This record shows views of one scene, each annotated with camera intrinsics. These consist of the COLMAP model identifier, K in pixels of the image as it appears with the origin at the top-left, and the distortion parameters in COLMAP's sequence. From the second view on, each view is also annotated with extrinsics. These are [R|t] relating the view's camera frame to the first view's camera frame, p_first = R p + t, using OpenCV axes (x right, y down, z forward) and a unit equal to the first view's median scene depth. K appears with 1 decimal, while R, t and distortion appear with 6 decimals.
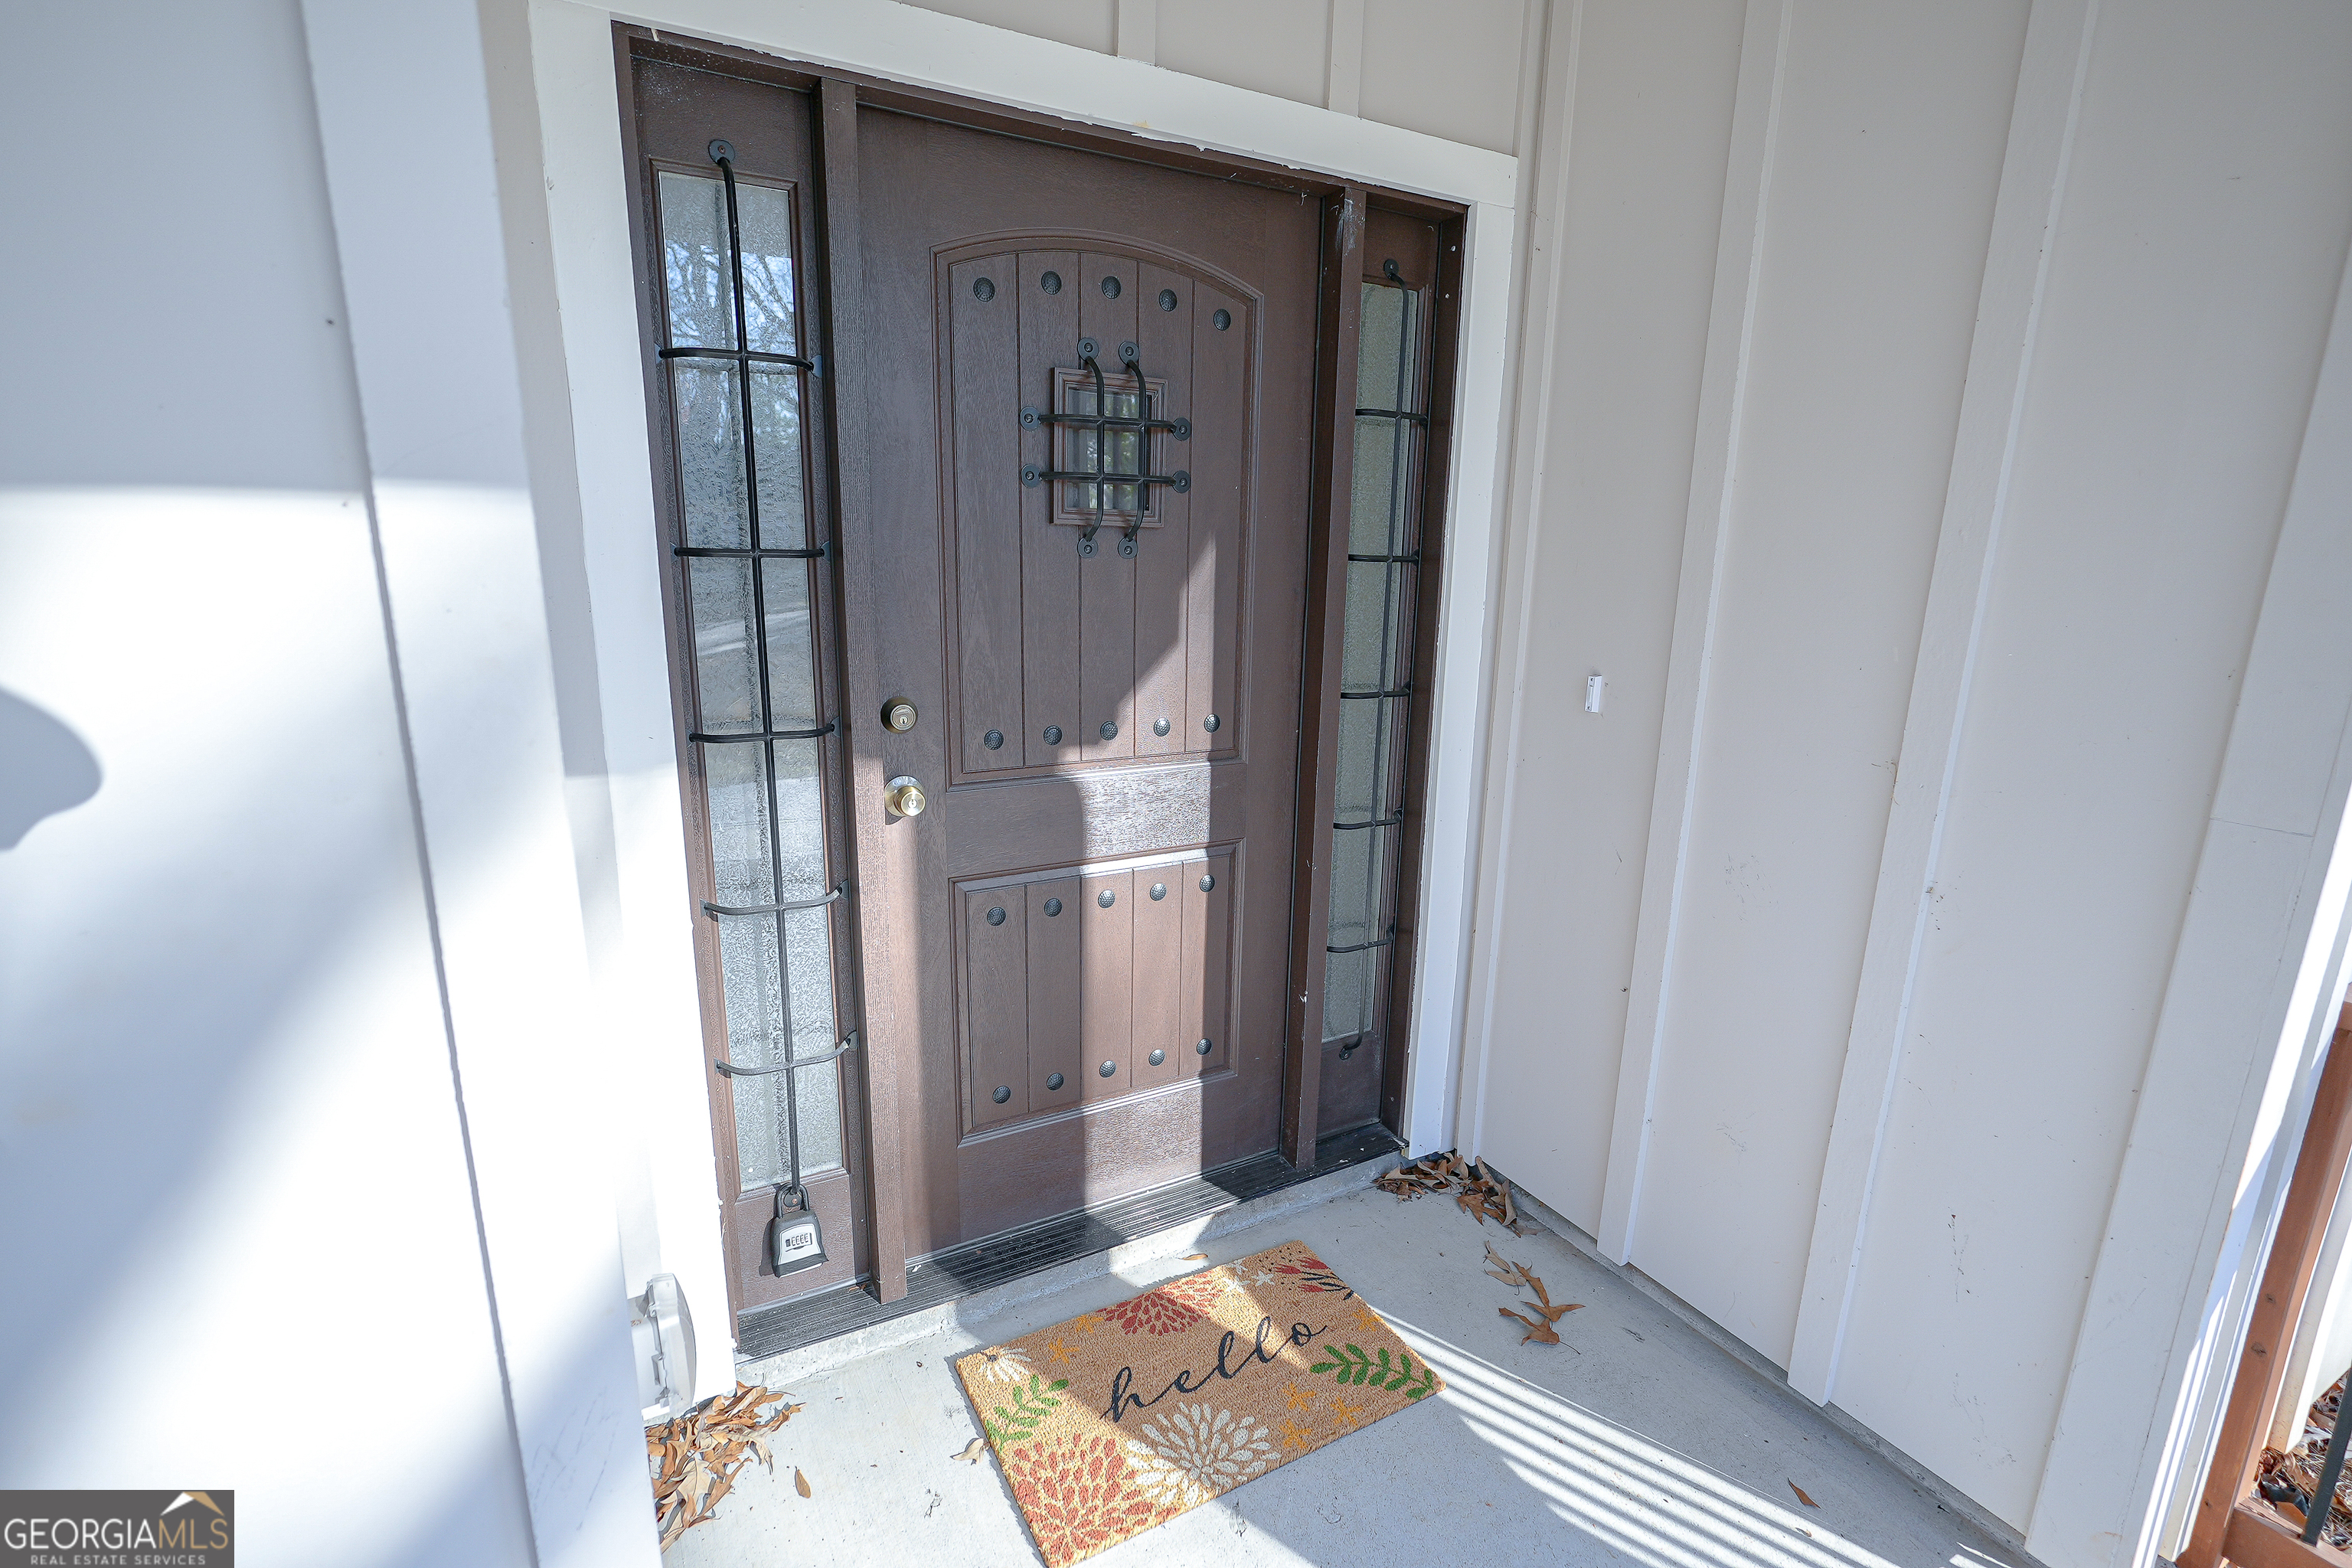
lens RADIAL K [[1073.5, 0, 1170.0], [0, 1073.5, 788.8], [0, 0, 1]] dist [-0.030135, 0.015223]
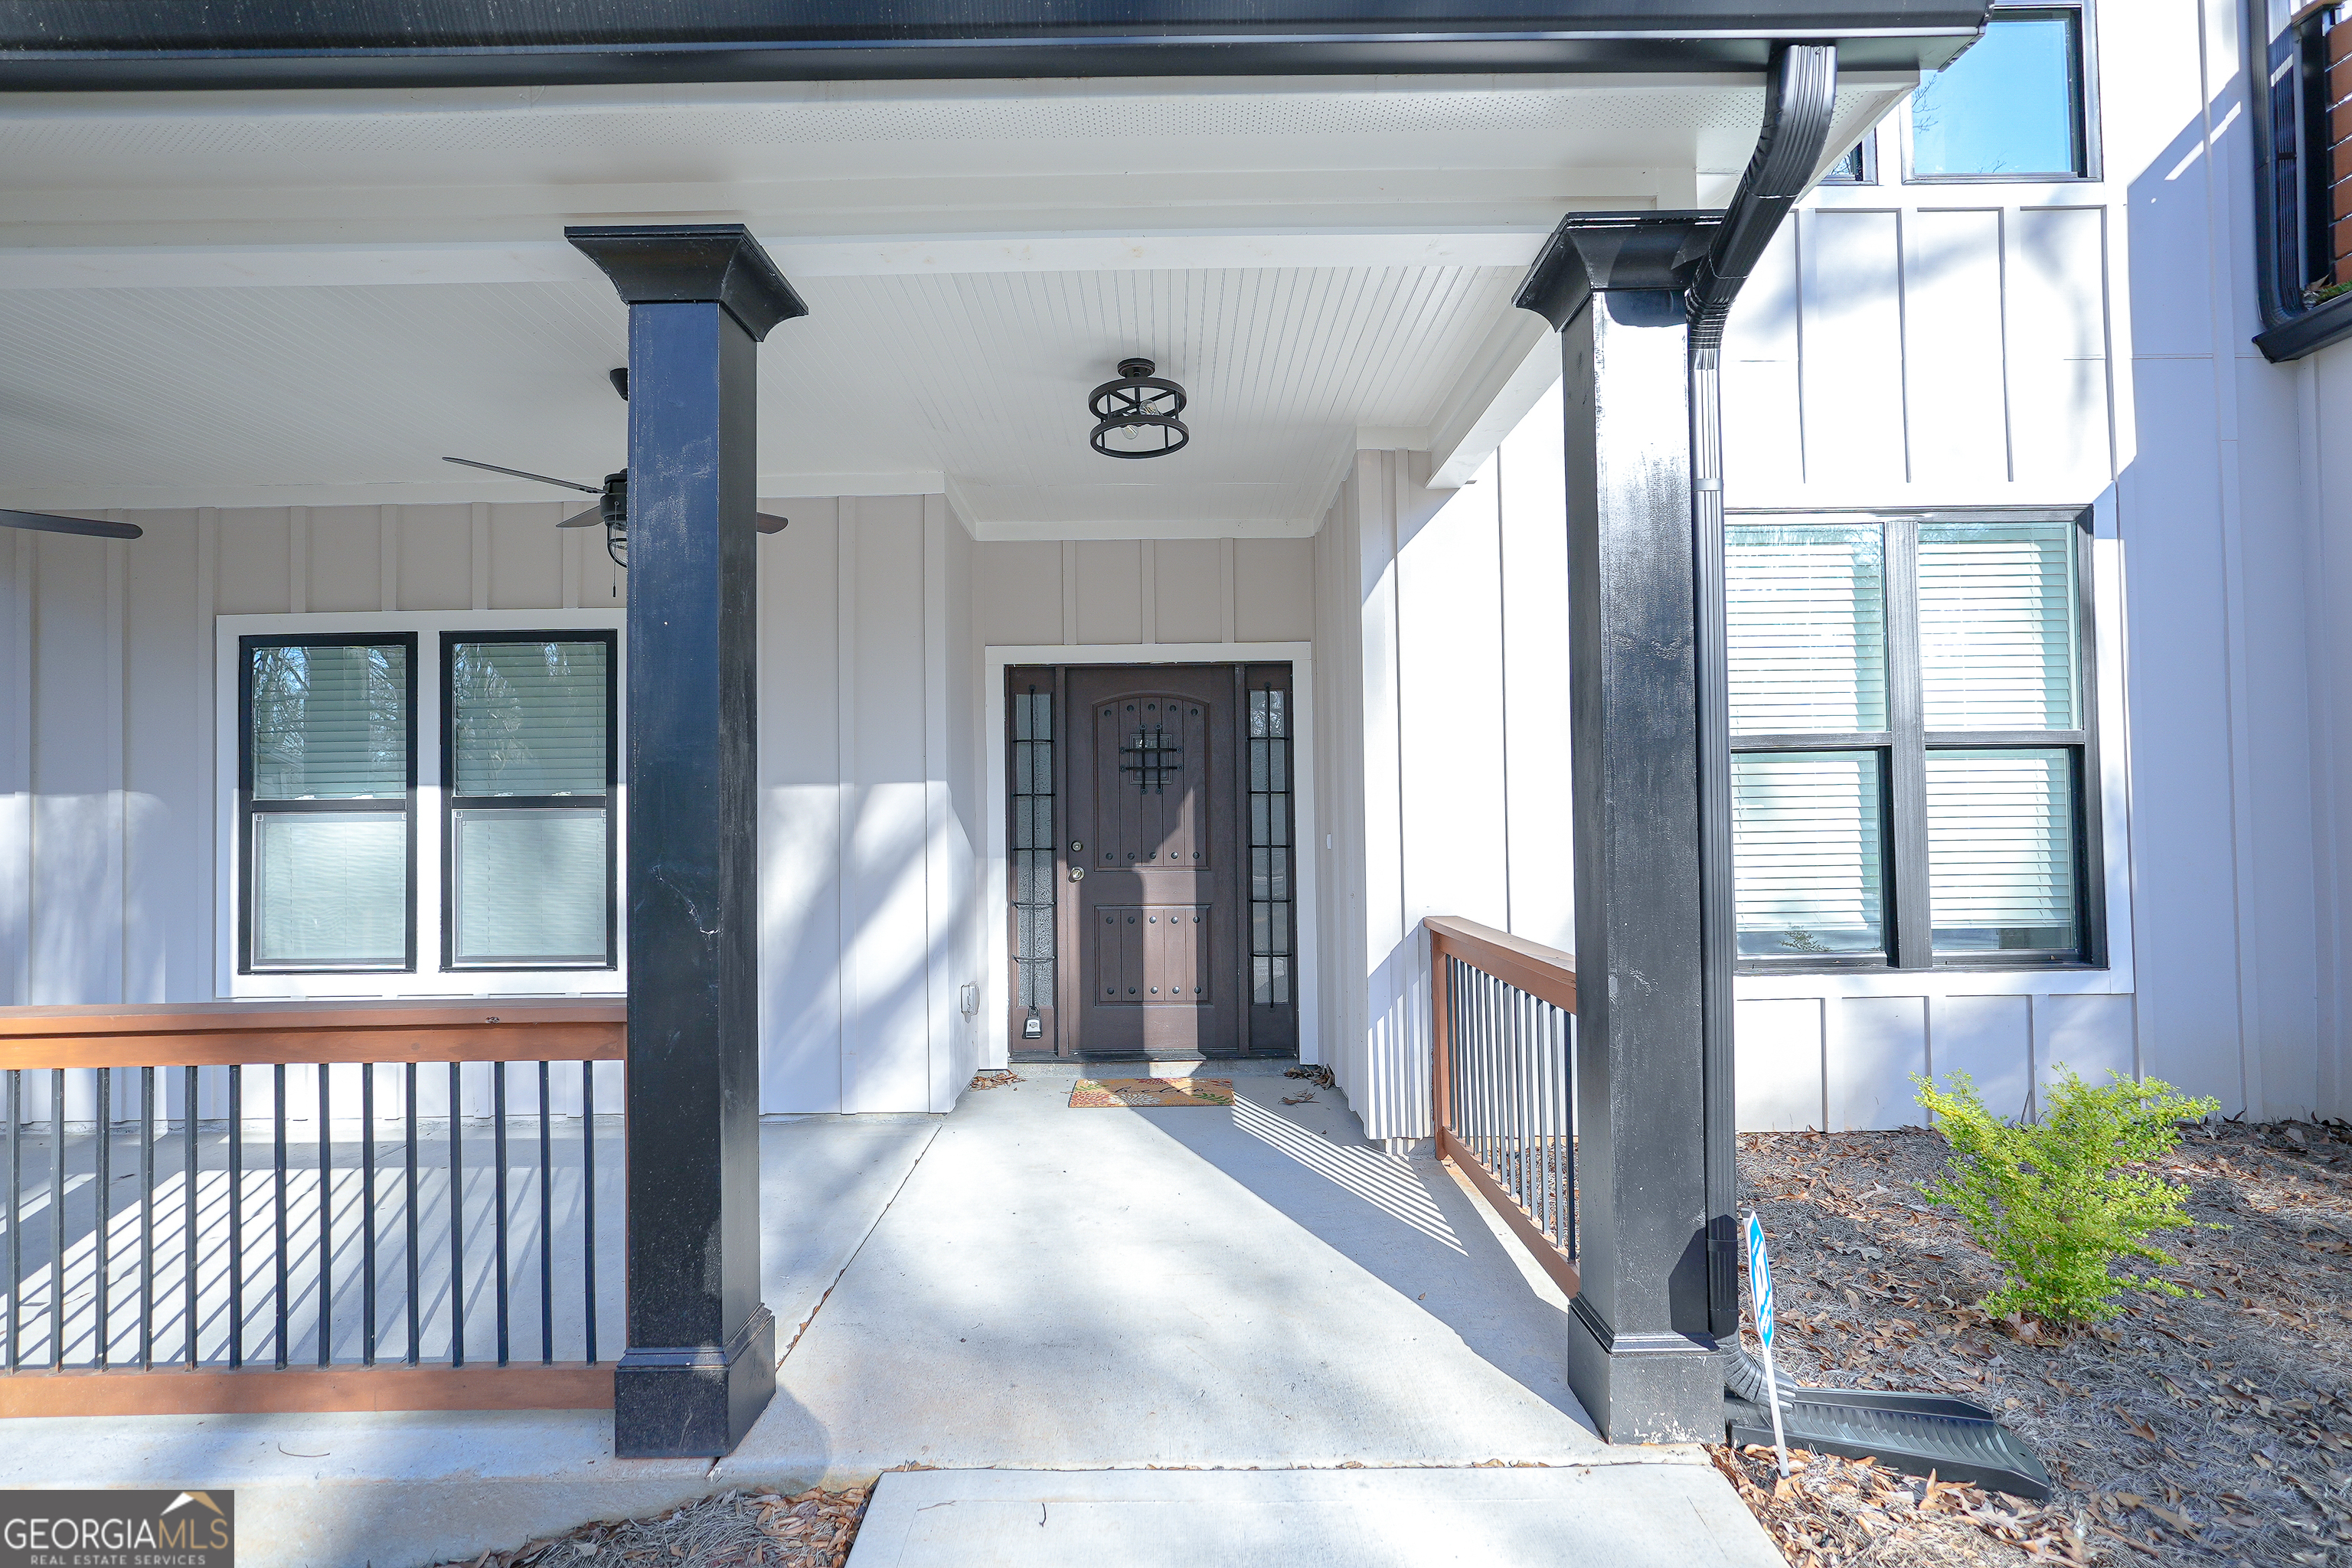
lens RADIAL K [[1073.5, 0, 1170.0], [0, 1073.5, 788.8], [0, 0, 1]] dist [-0.030135, 0.015223]
pose [[0.875735, -0.034487, -0.481560, 1.357907], [-0.083804, 0.971445, -0.221970, 0.398326], [0.475464, 0.234743, 0.847838, -1.402404]]
